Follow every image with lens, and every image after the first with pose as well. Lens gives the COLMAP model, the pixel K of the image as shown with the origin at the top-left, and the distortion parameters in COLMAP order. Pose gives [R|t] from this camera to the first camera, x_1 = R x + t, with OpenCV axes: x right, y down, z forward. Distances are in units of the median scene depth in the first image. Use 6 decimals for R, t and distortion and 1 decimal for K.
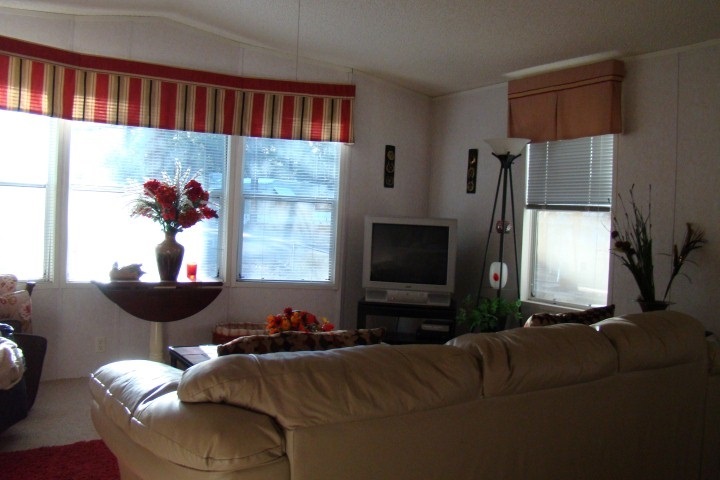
lens RADIAL K [[642.9, 0, 360.0], [0, 642.9, 240.0], [0, 0, 1]] dist [-0.136675, 0.006553]
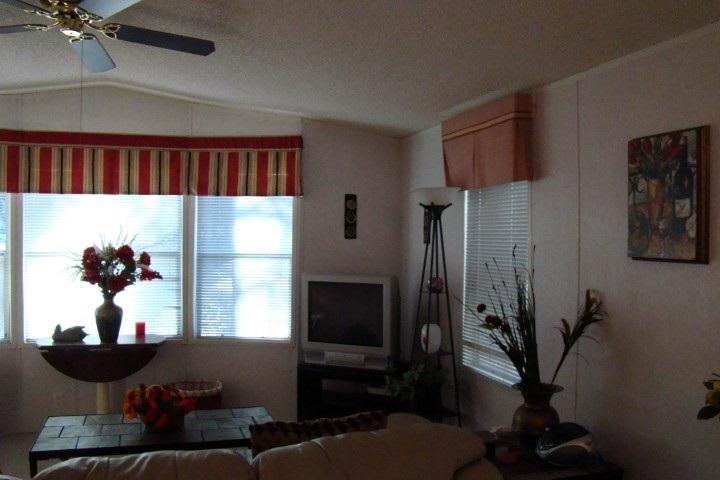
lens RADIAL K [[642.9, 0, 360.0], [0, 642.9, 240.0], [0, 0, 1]] dist [-0.136675, 0.006553]
pose [[0.972615, -0.032980, -0.230071, 0.322161], [0.025586, 0.999058, -0.035049, -0.053232], [0.231010, 0.028203, 0.972543, 0.090855]]
